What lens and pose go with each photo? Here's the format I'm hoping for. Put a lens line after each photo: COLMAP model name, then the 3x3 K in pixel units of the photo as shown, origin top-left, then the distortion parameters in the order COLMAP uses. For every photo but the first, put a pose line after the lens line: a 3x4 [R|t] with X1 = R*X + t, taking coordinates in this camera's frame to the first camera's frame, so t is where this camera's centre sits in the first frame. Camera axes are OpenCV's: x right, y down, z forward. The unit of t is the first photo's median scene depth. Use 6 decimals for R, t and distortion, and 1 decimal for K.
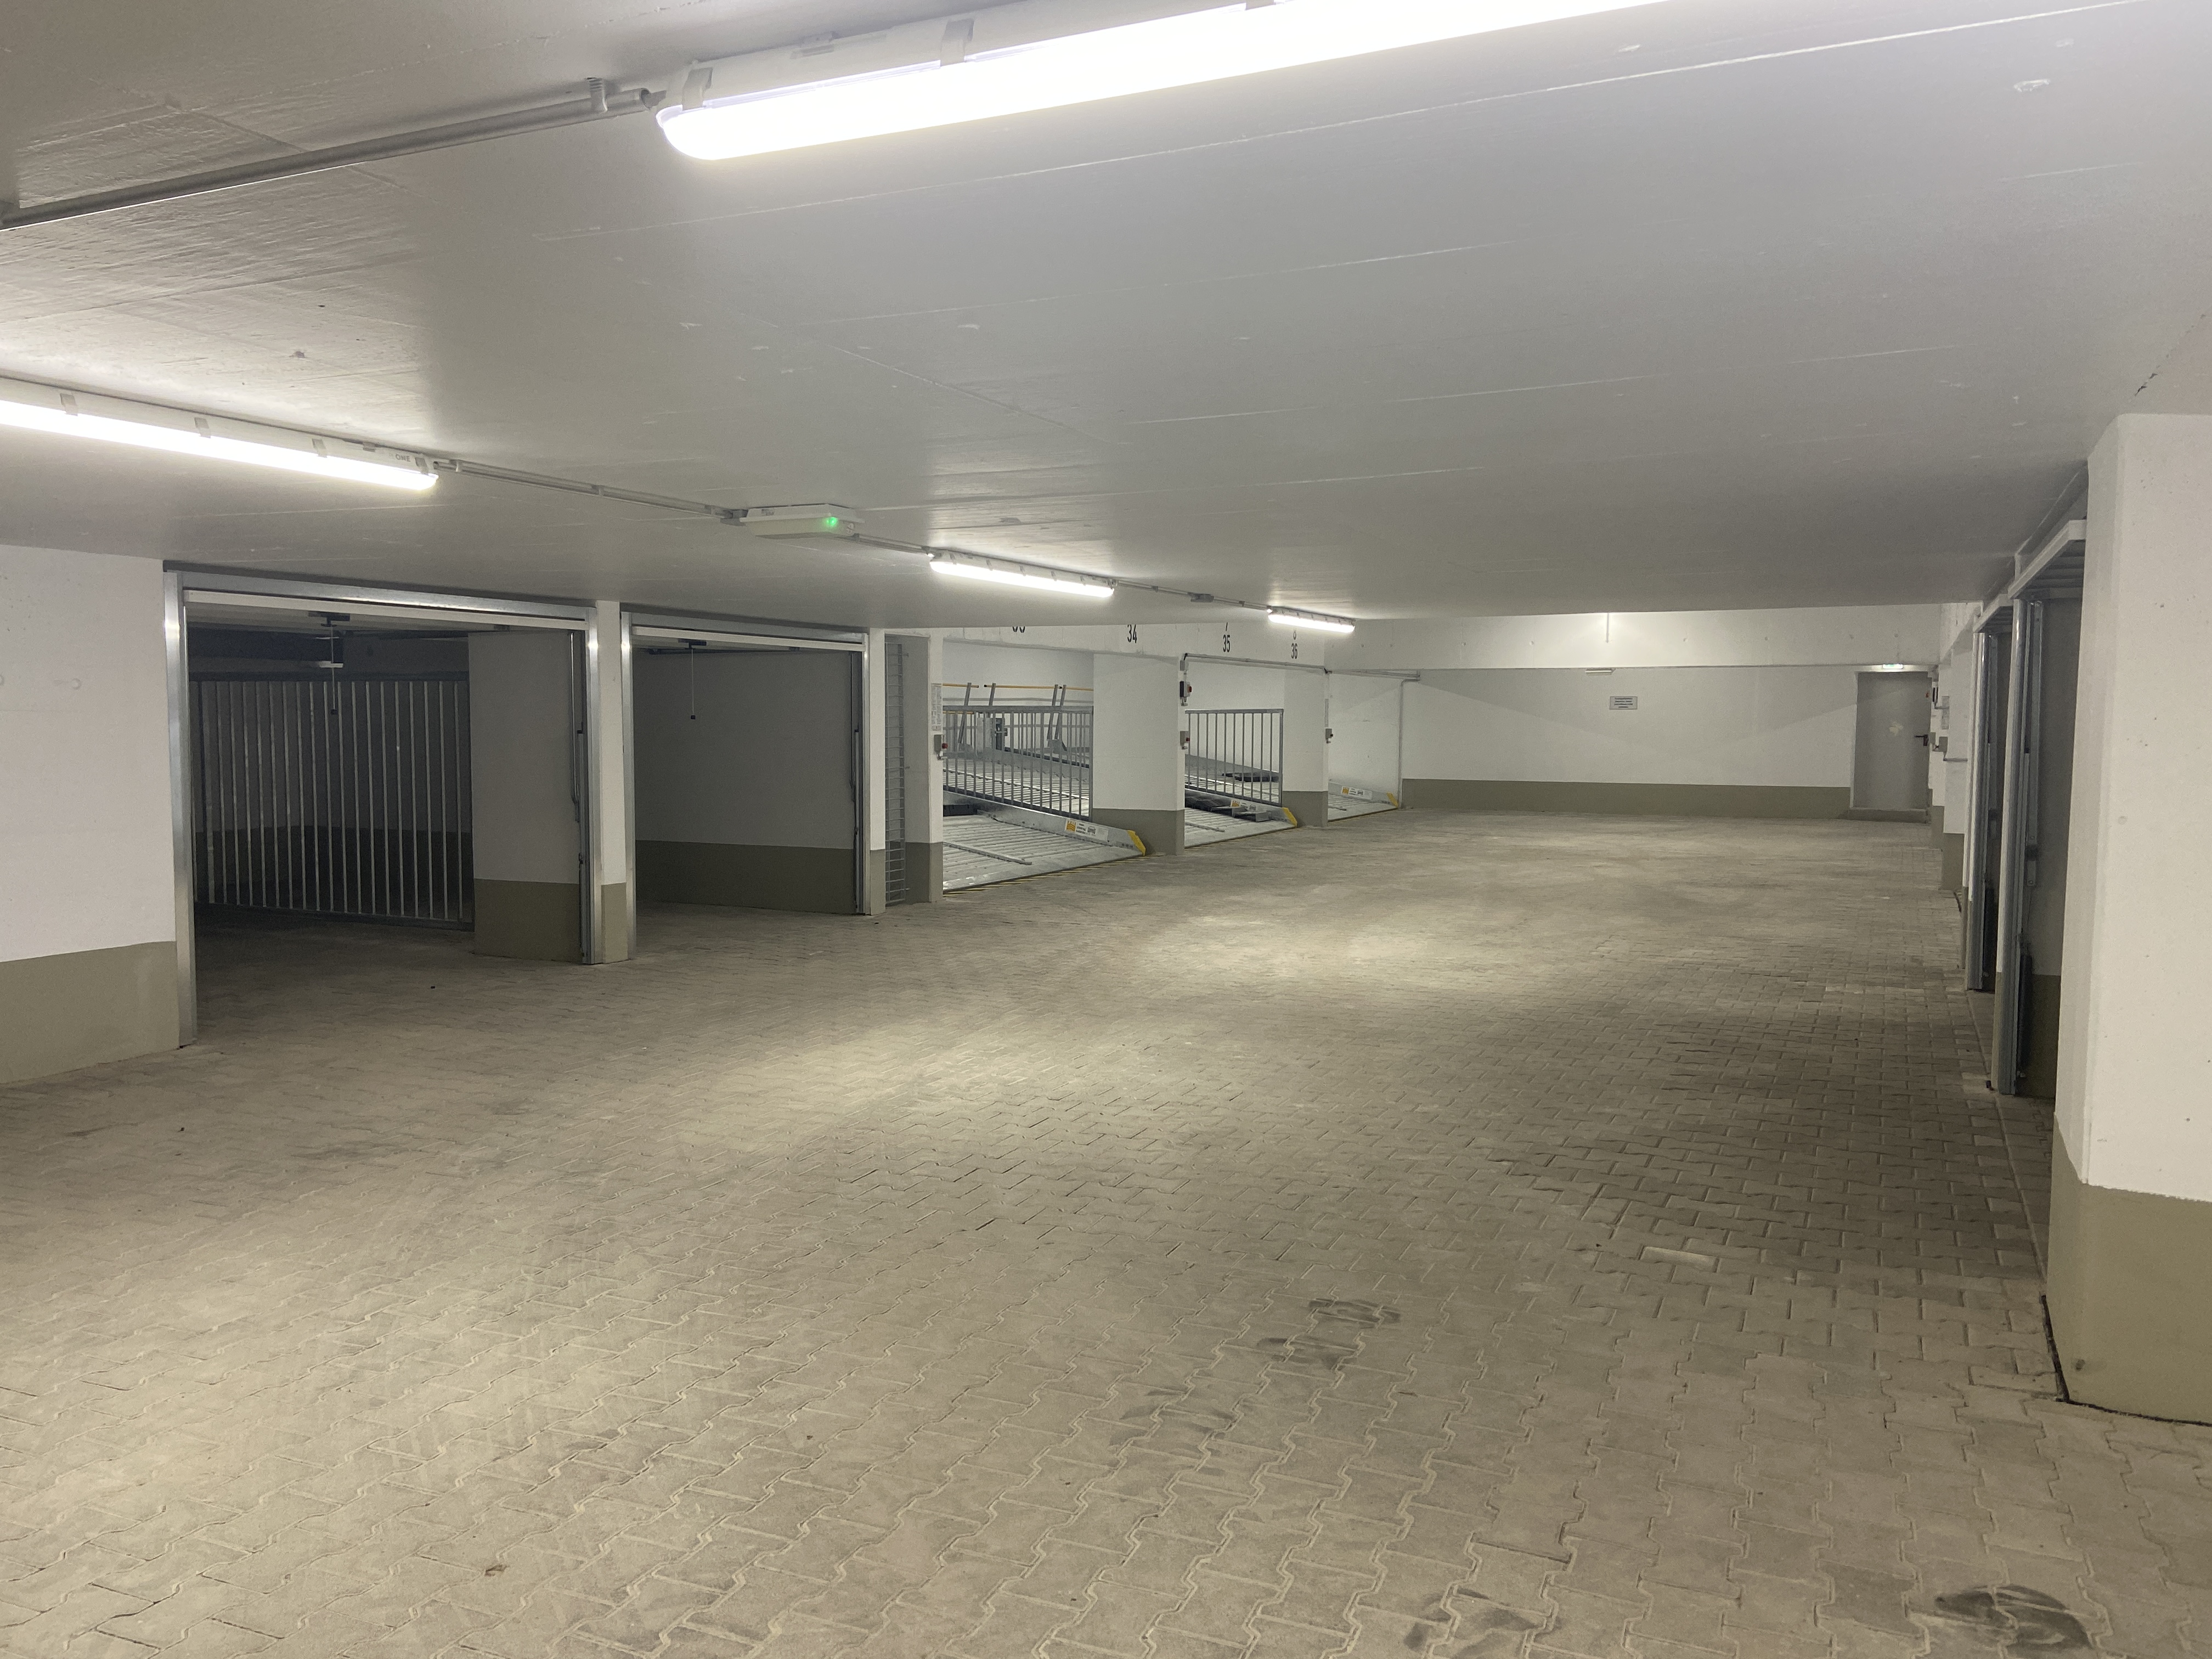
lens RADIAL K [[1677.7, 0, 1108.4], [0, 1677.7, 820.8], [0, 0, 1]] dist [0.105183, -0.118764]
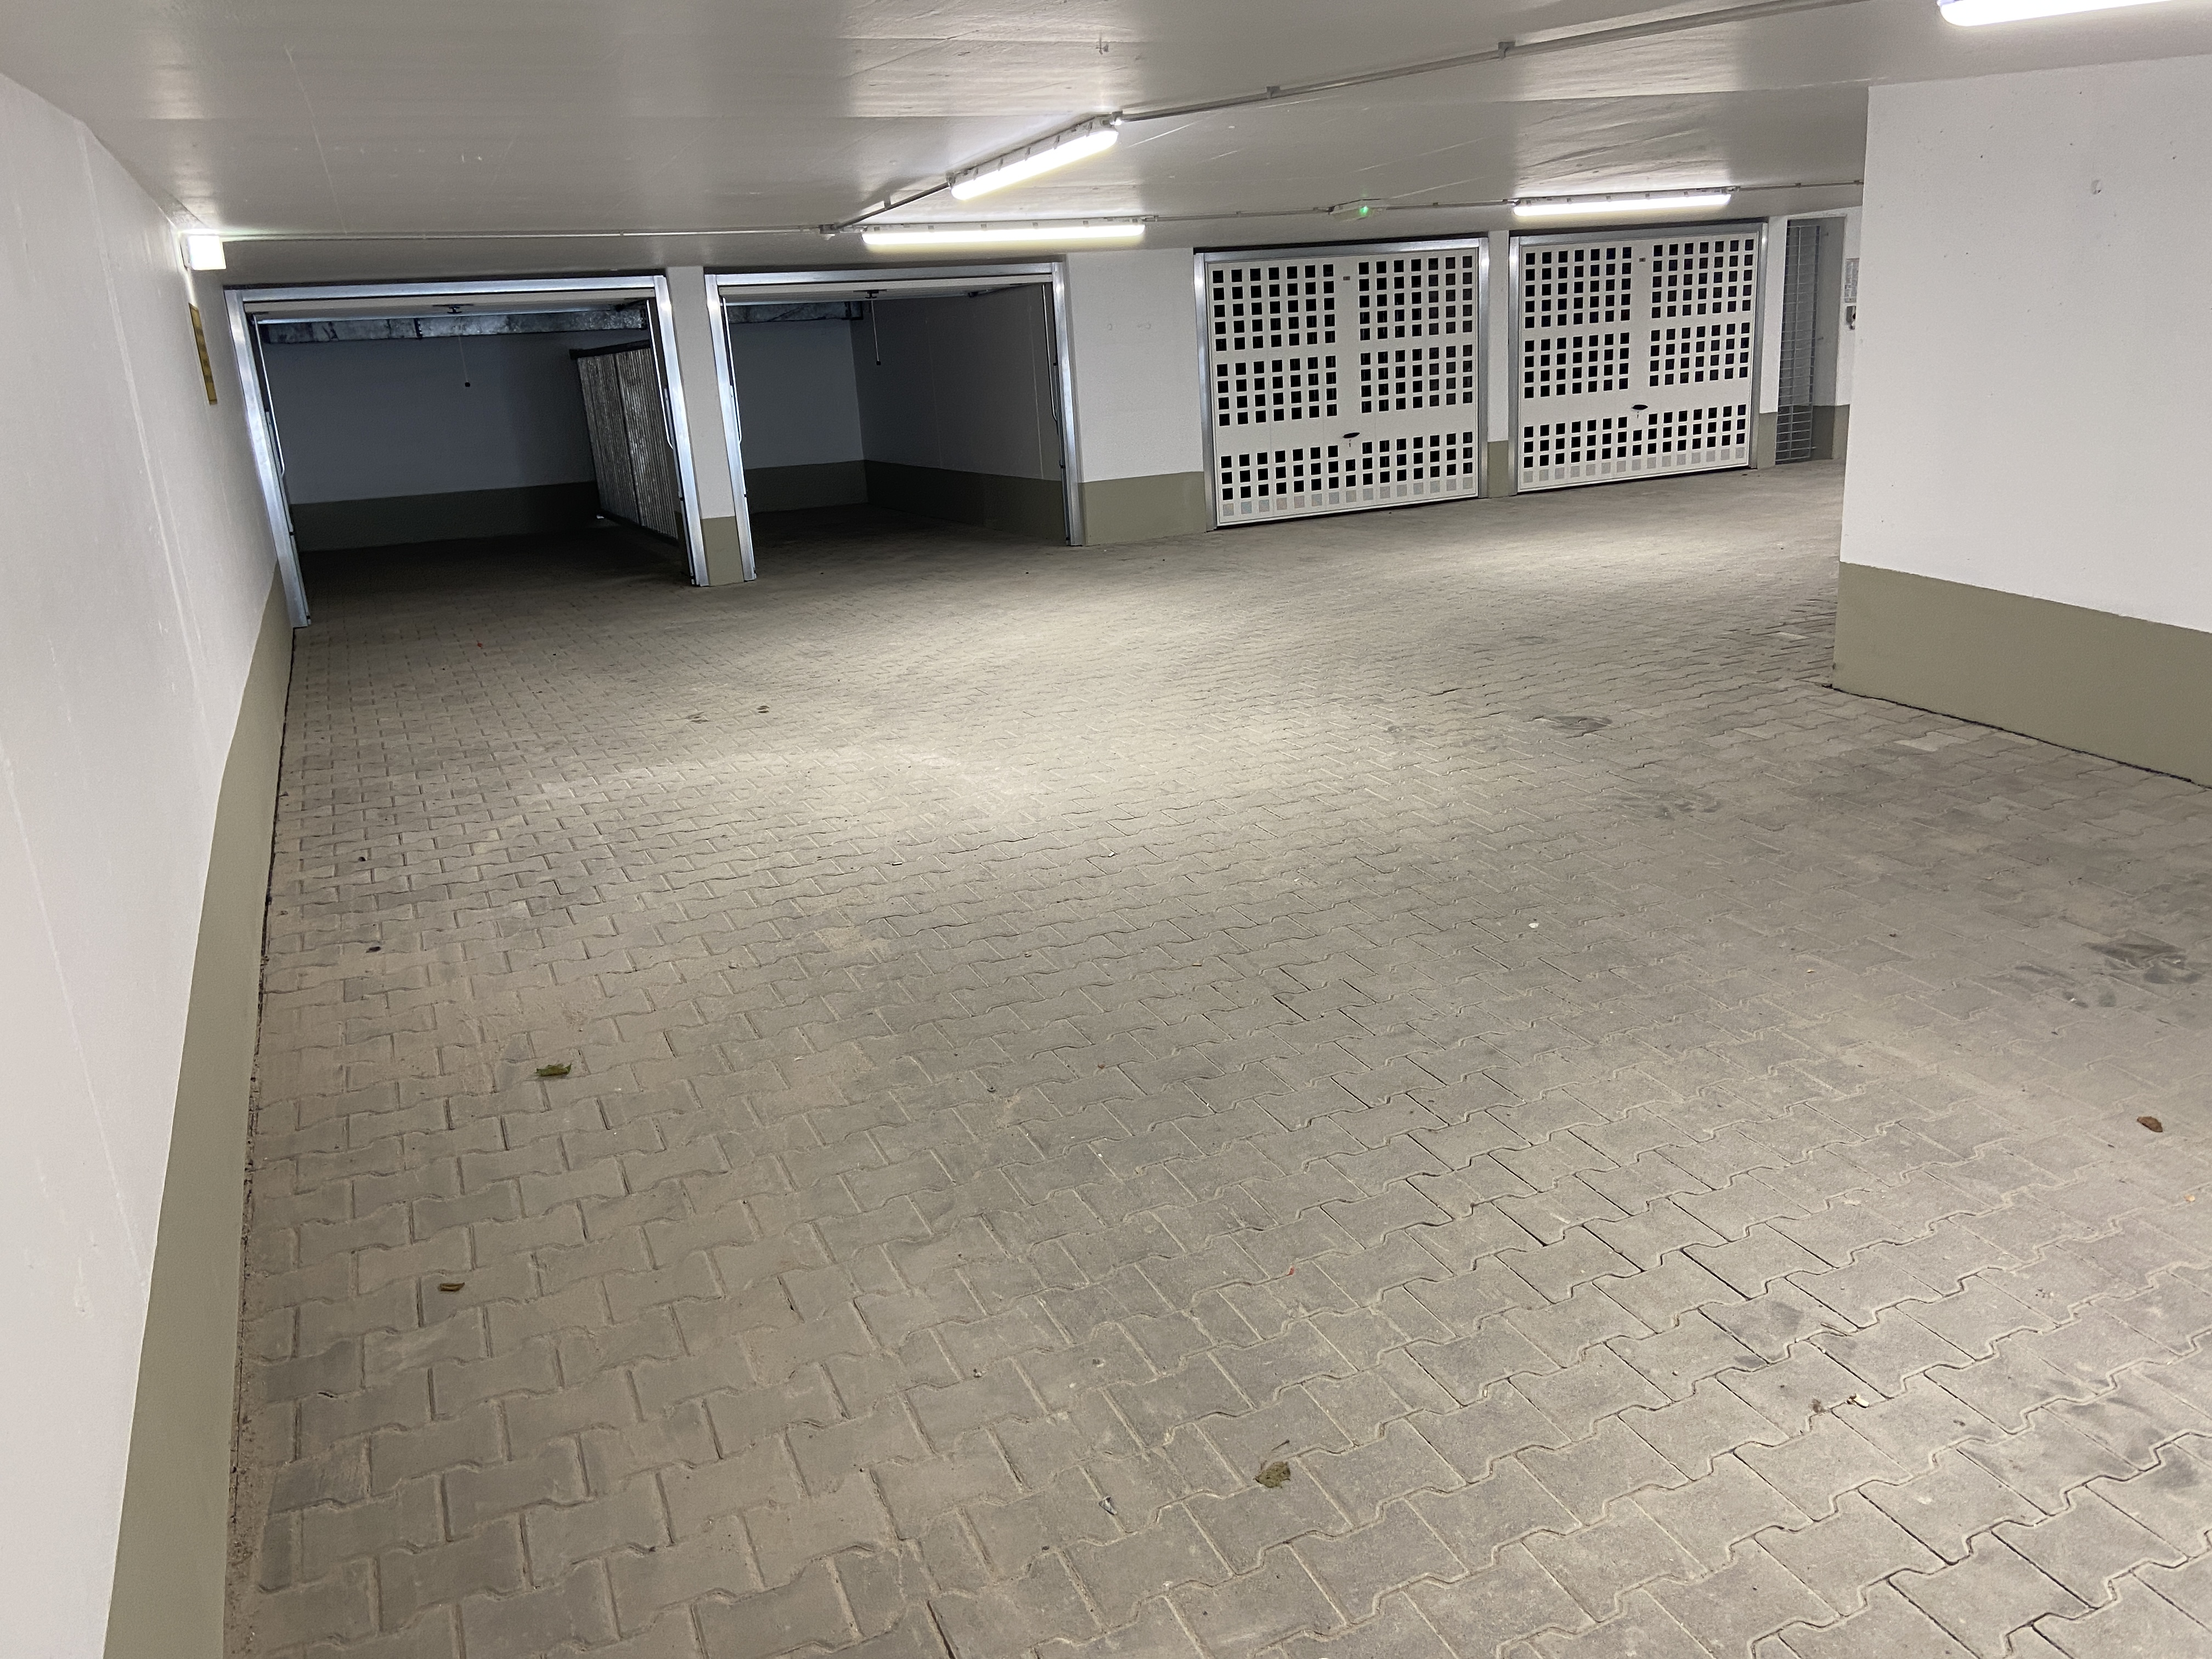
lens RADIAL K [[1677.7, 0, 1108.4], [0, 1677.7, 820.8], [0, 0, 1]] dist [0.105183, -0.118764]
pose [[0.734112, 0.131727, -0.666128, 0.291273], [0.025367, 0.974998, 0.220762, 0.016231], [0.678554, -0.178962, 0.712416, -0.187931]]
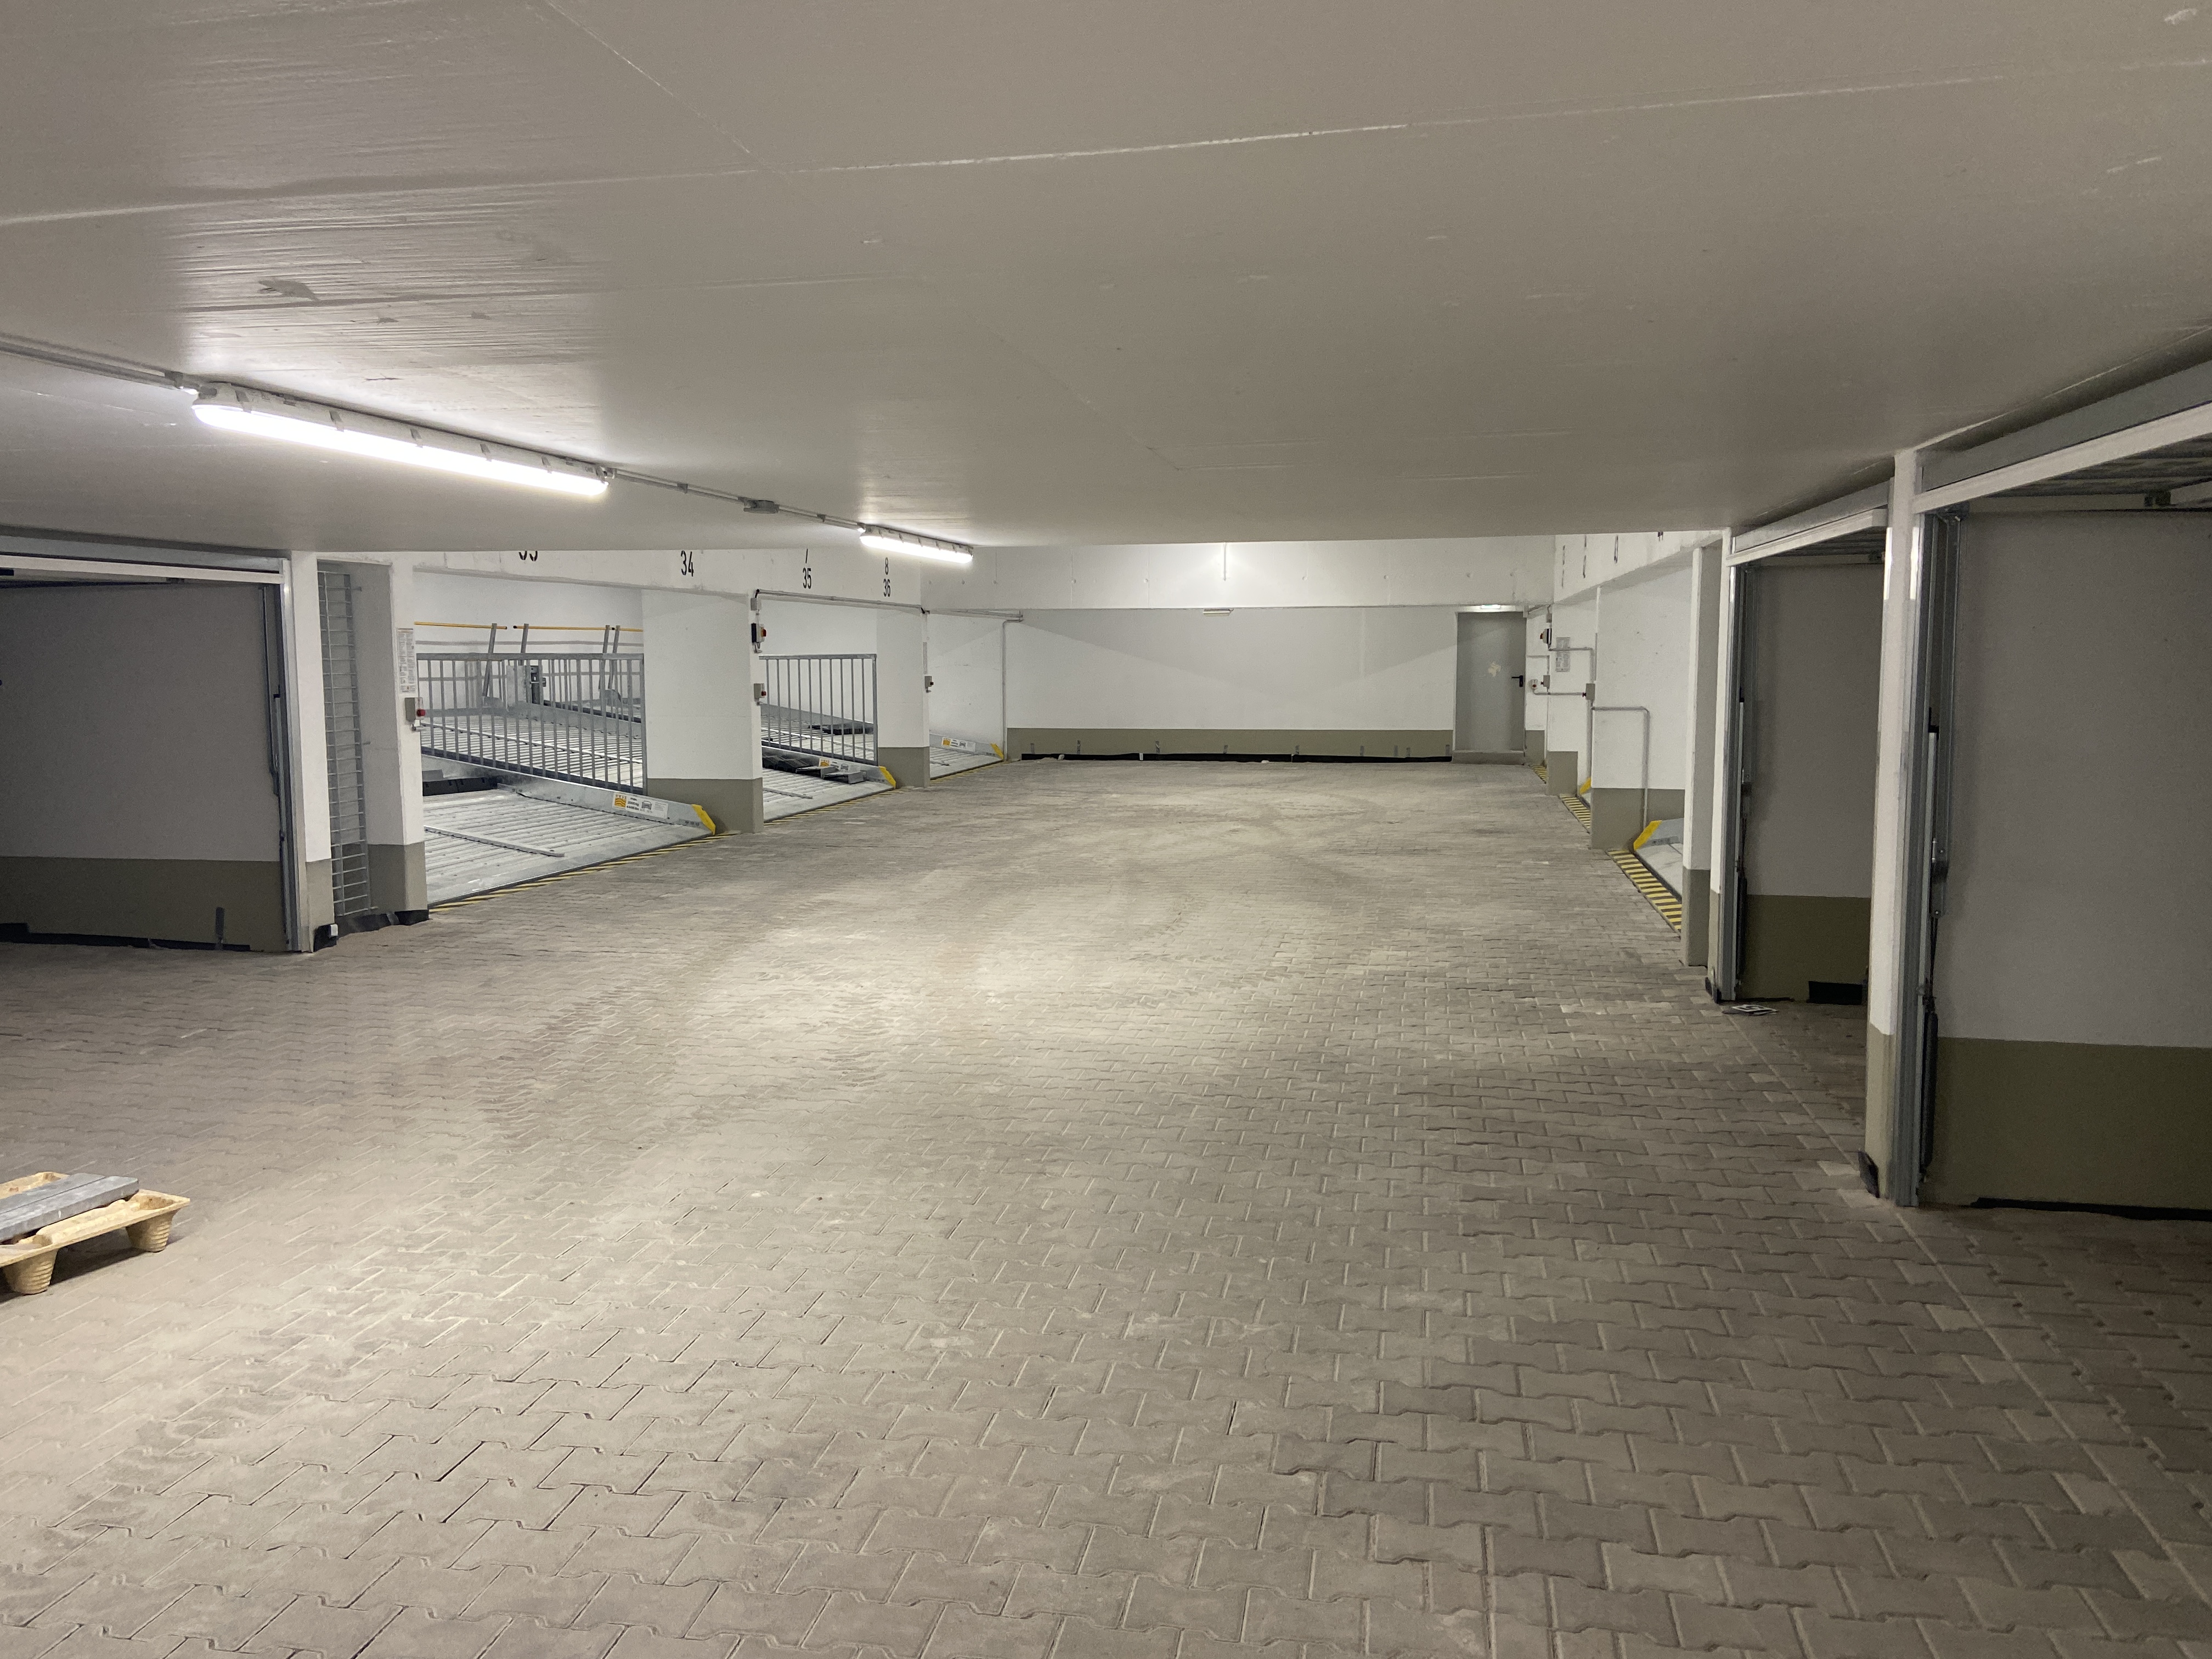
lens RADIAL K [[1677.7, 0, 1108.4], [0, 1677.7, 820.8], [0, 0, 1]] dist [0.105183, -0.118764]
pose [[0.970694, -0.031311, 0.238271, 0.013987], [0.022576, 0.998972, 0.039305, -0.016557], [-0.239257, -0.032774, 0.970403, 0.167062]]
